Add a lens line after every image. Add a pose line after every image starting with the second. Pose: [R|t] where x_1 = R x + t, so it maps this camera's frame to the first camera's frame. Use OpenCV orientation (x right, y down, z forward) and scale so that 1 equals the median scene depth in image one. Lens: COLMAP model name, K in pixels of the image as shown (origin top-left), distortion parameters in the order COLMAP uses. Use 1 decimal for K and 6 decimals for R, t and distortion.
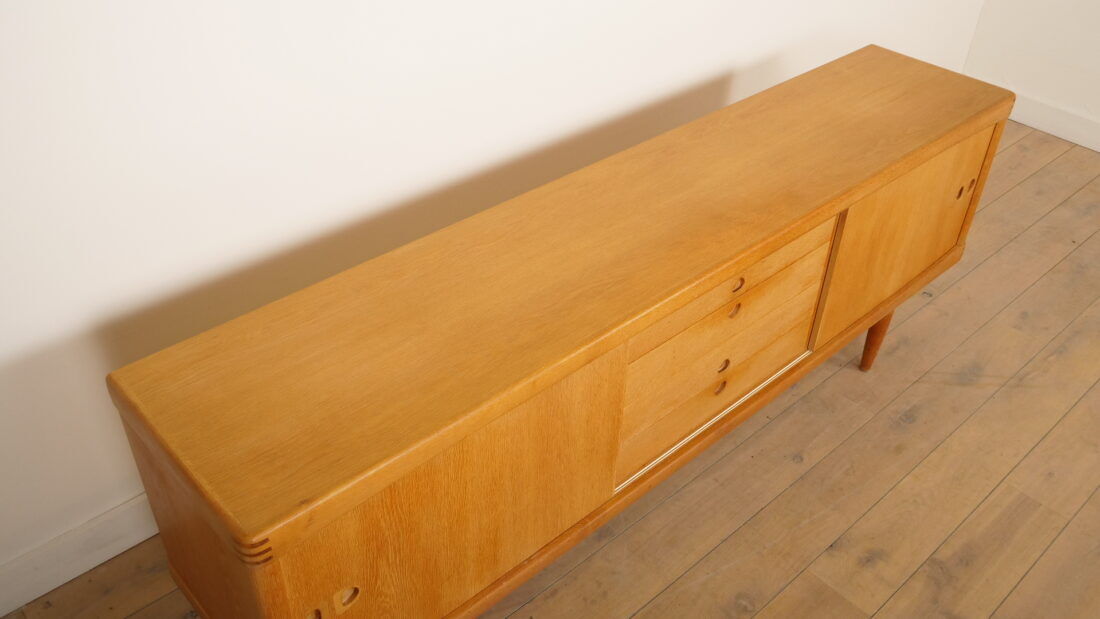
lens RADIAL K [[965.5, 0, 550.0], [0, 965.5, 309.5], [0, 0, 1]] dist [-0.014312, -0.006222]
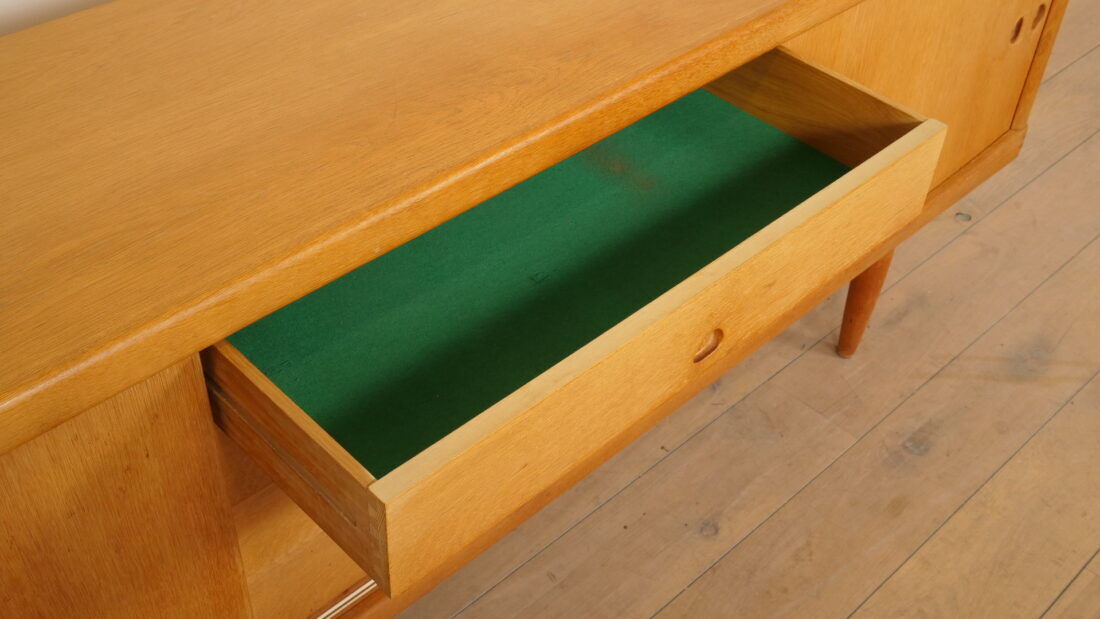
lens RADIAL K [[1252.1, 0, 550.0], [0, 1252.1, 309.5], [0, 0, 1]] dist [0.003000, 0.032772]
pose [[0.999445, -0.010903, 0.031471, 0.140734], [0.008688, 0.997532, 0.069681, -0.017174], [-0.032153, -0.069369, 0.997073, 0.297942]]
